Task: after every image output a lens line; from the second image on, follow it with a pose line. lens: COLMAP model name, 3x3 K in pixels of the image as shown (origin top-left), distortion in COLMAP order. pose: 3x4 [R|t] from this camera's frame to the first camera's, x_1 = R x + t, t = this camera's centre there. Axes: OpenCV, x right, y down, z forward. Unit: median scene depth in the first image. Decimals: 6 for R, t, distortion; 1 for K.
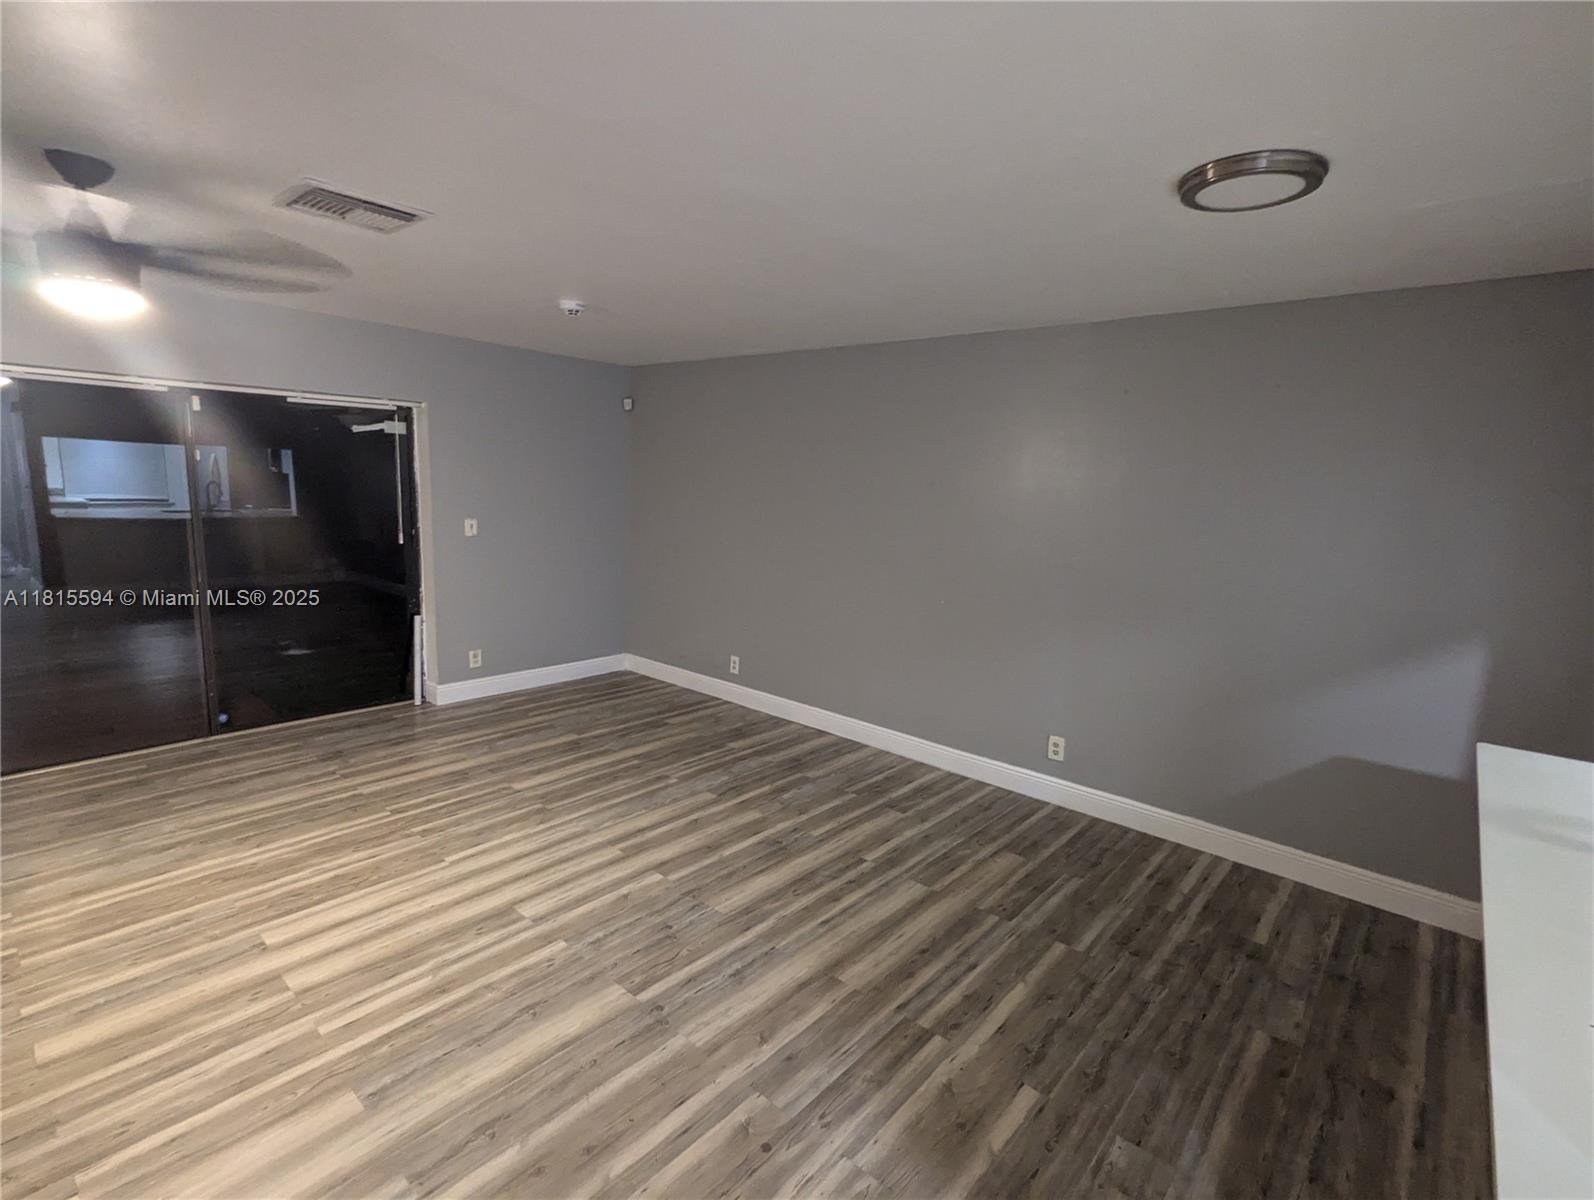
lens RADIAL K [[759.8, 0, 796.0], [0, 759.8, 602.2], [0, 0, 1]] dist [-0.002292, 0.000804]
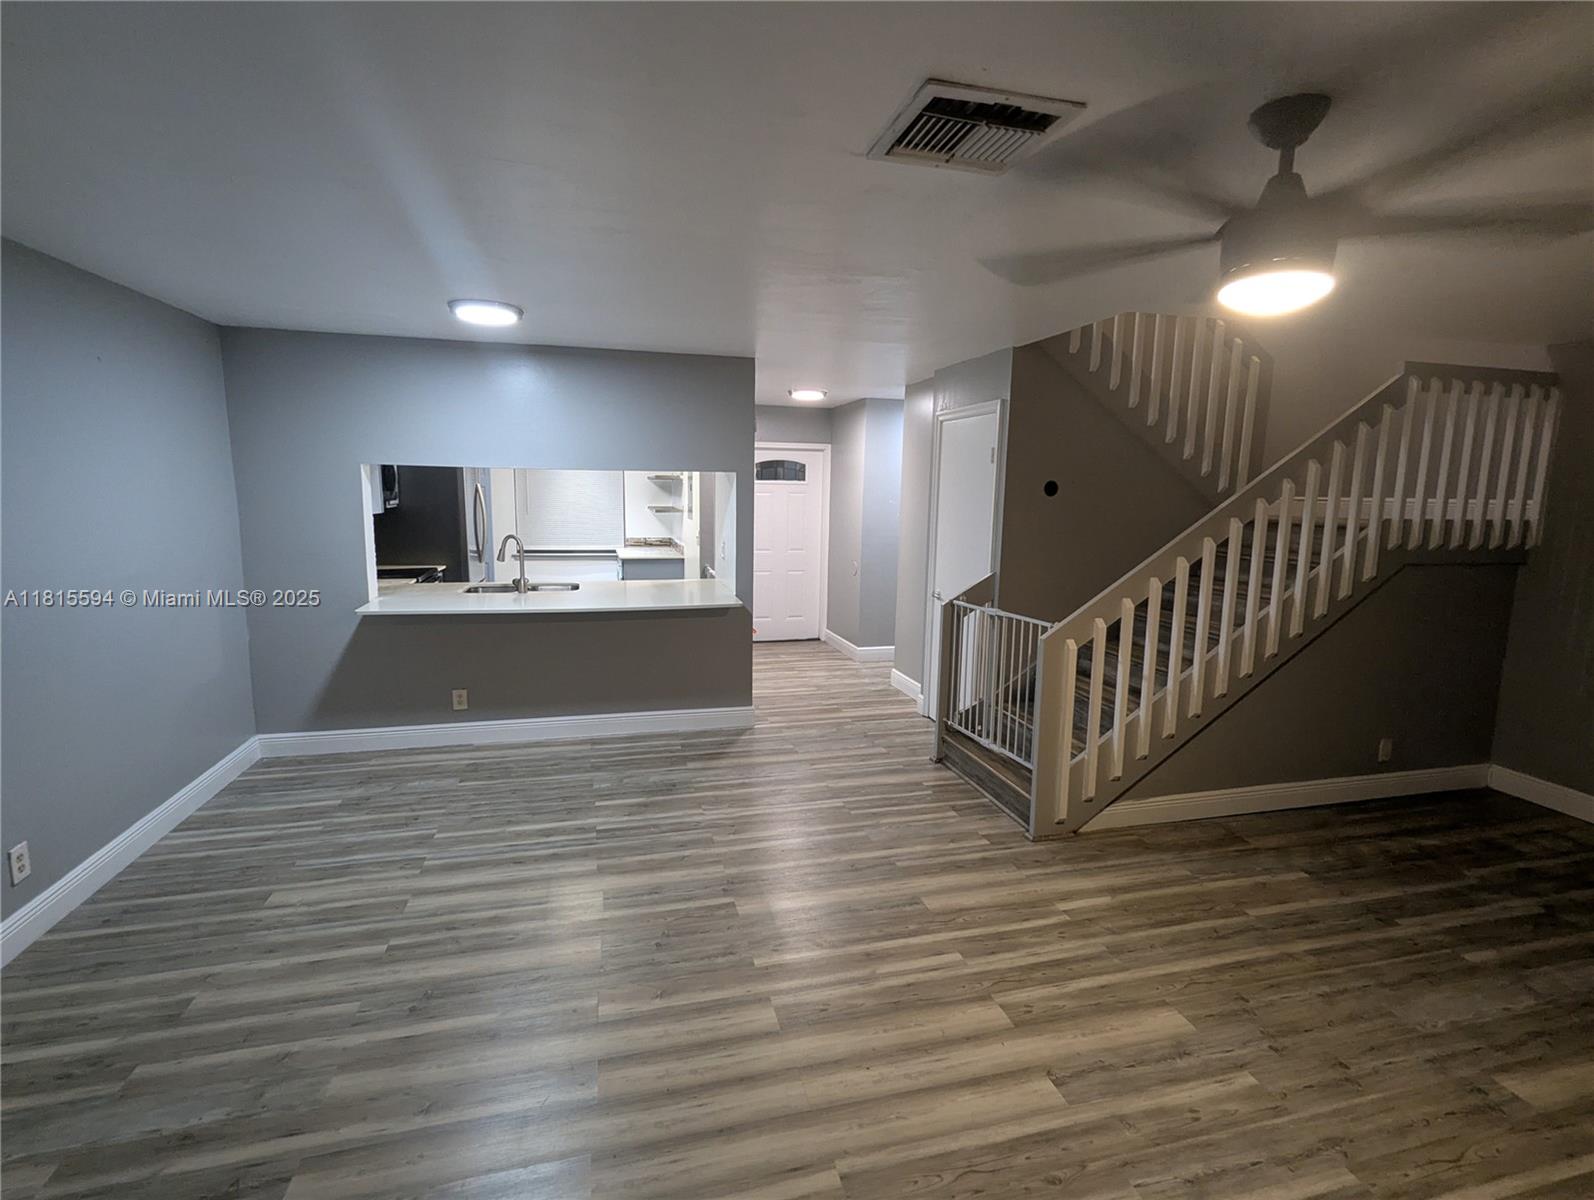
lens RADIAL K [[759.8, 0, 795.7], [0, 759.8, 598.0], [0, 0, 1]] dist [-0.002292, 0.000804]
pose [[-0.827787, -0.137153, 0.544020, -0.848610], [0.038519, 0.953478, 0.298993, -0.311286], [-0.559719, 0.268458, -0.783993, 1.667723]]
